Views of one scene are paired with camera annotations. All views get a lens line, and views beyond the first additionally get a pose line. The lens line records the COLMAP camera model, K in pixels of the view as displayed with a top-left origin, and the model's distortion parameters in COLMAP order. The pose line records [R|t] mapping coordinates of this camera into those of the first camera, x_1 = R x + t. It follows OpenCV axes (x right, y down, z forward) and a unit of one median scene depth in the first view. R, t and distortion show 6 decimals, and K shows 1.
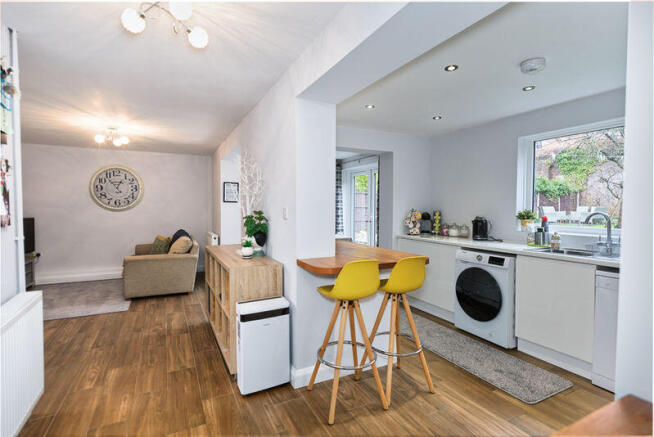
lens RADIAL K [[320.2, 0, 328.9], [0, 320.2, 215.3], [0, 0, 1]] dist [0.000144, -0.001665]
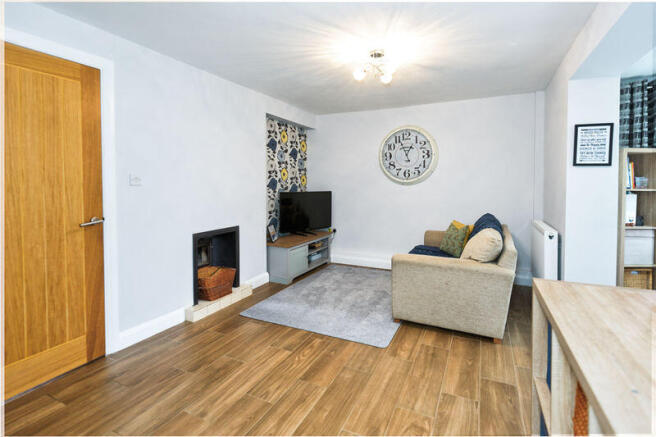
lens RADIAL K [[319.7, 0, 328.8], [0, 319.7, 191.1], [0, 0, 1]] dist [0.001647, -0.000069]
pose [[0.601370, 0.016410, -0.798802, -0.167458], [-0.017716, 0.999817, 0.007202, 0.000510], [0.798774, 0.009821, 0.601551, 0.419978]]
